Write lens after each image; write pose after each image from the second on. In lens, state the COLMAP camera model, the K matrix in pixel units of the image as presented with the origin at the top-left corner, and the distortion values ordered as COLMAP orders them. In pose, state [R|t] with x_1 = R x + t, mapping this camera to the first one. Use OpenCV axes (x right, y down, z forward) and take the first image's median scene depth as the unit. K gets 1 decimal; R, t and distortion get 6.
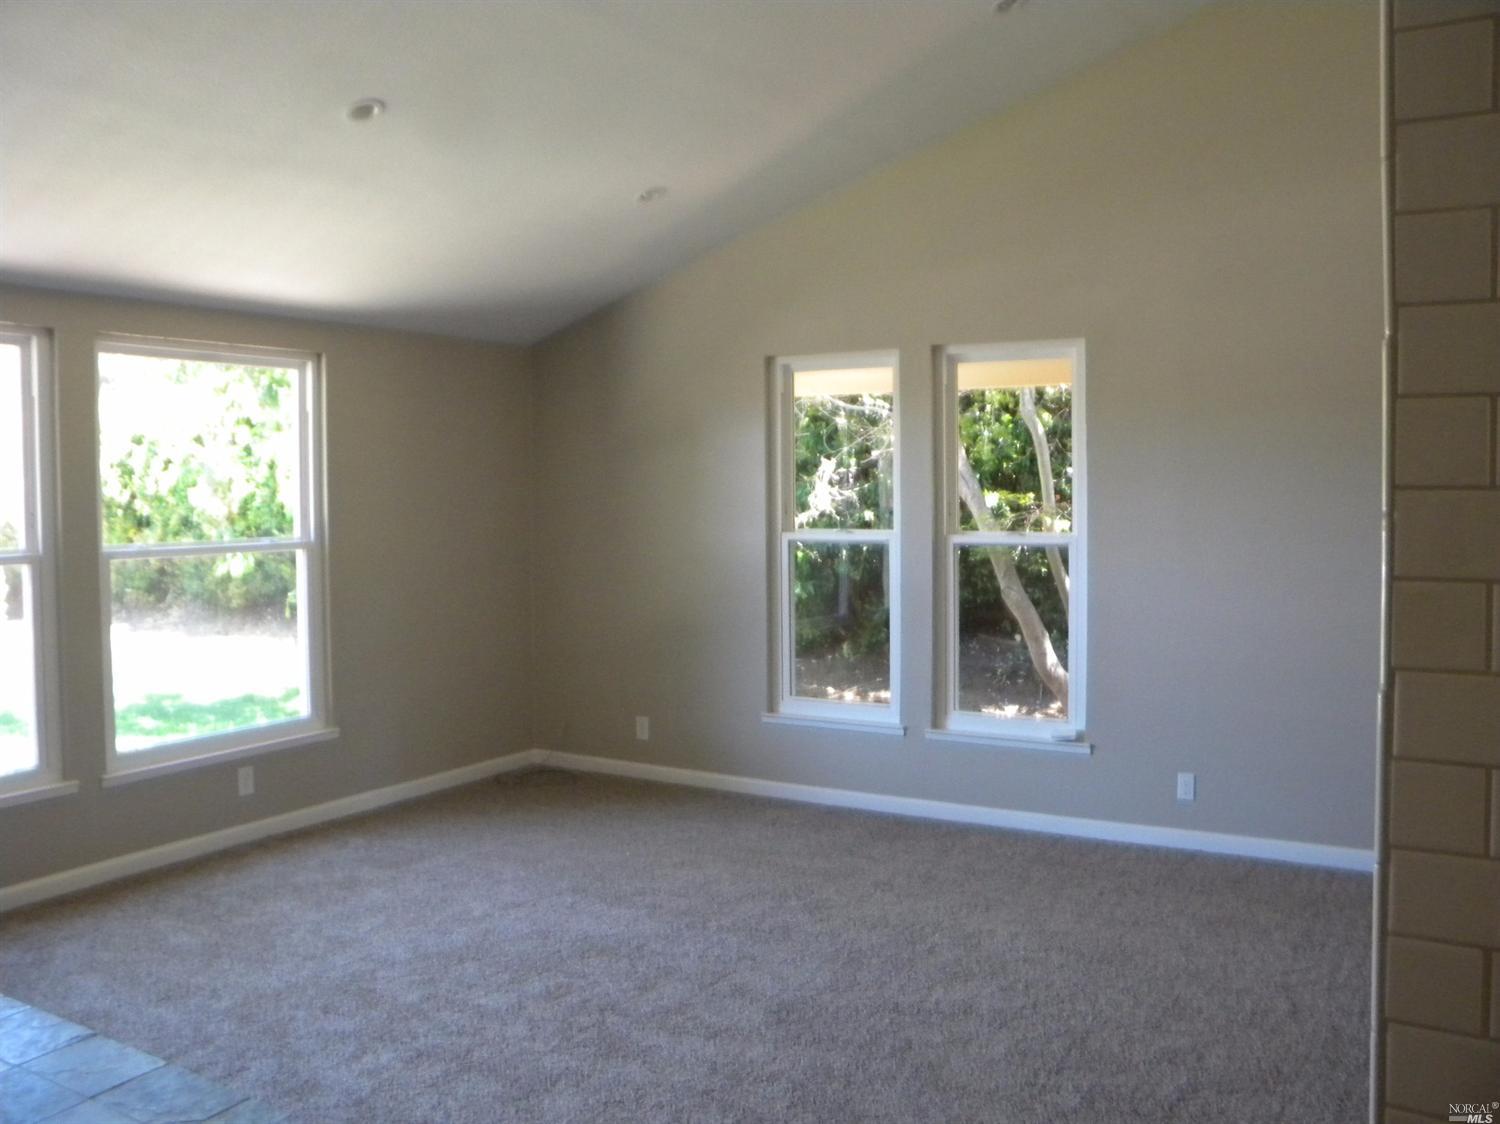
lens RADIAL K [[1285.9, 0, 740.9], [0, 1285.9, 551.3], [0, 0, 1]] dist [-0.169973, 0.165648]
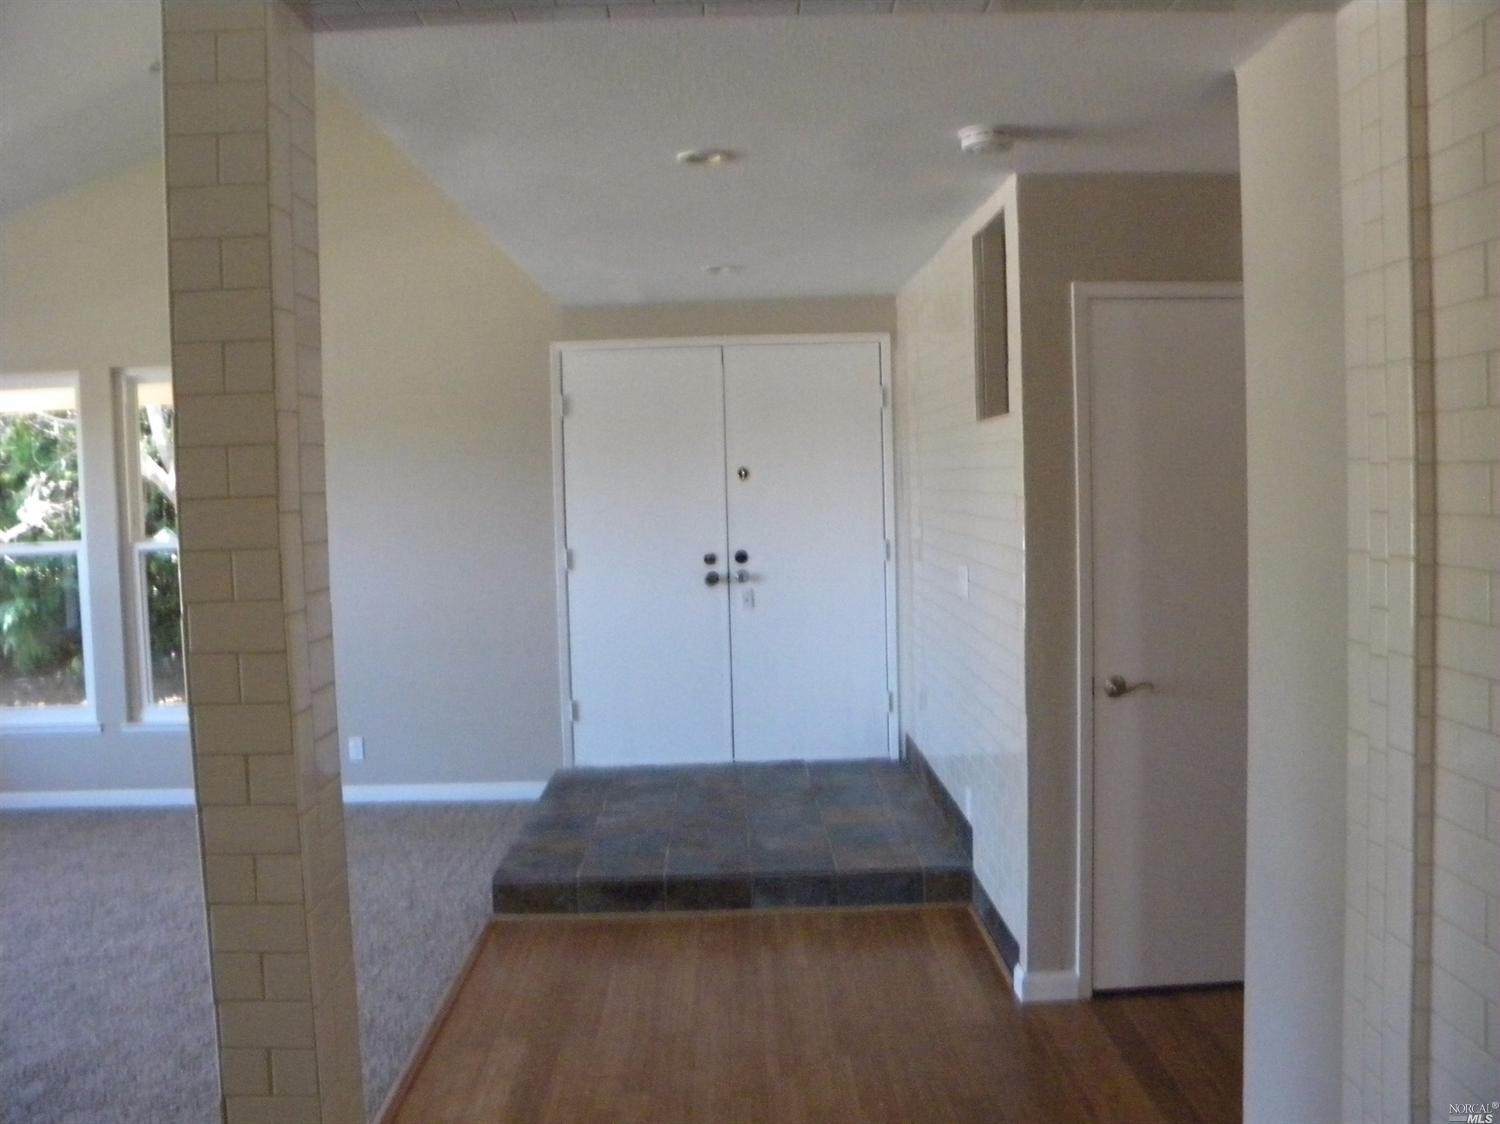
lens RADIAL K [[1285.9, 0, 750.4], [0, 1285.9, 549.5], [0, 0, 1]] dist [-0.169973, 0.165648]
pose [[0.850484, -0.047105, 0.523887, 0.063323], [0.049238, 0.998738, 0.009868, 0.009335], [-0.523691, 0.017403, 0.851731, -0.203789]]
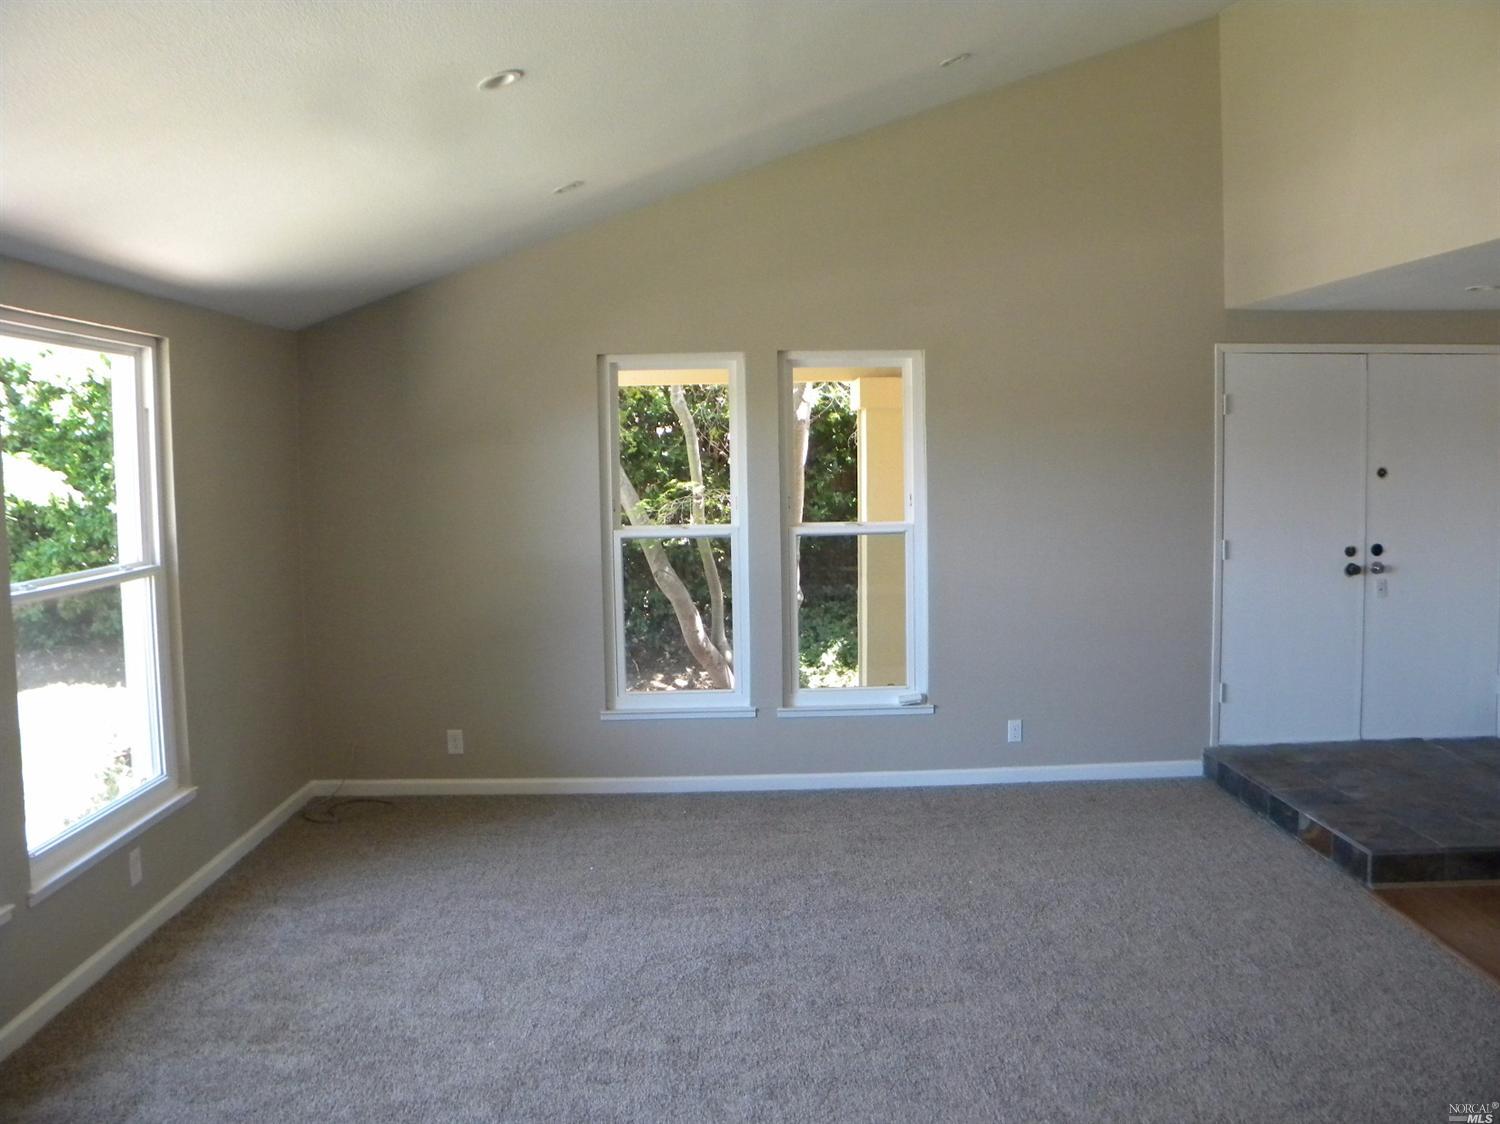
lens RADIAL K [[1285.9, 0, 739.7], [0, 1285.9, 559.6], [0, 0, 1]] dist [-0.169973, 0.165648]
pose [[0.837610, -0.051746, 0.543812, -0.549225], [0.035272, 0.998549, 0.040688, -0.037039], [-0.545129, -0.014899, 0.838220, 0.132879]]
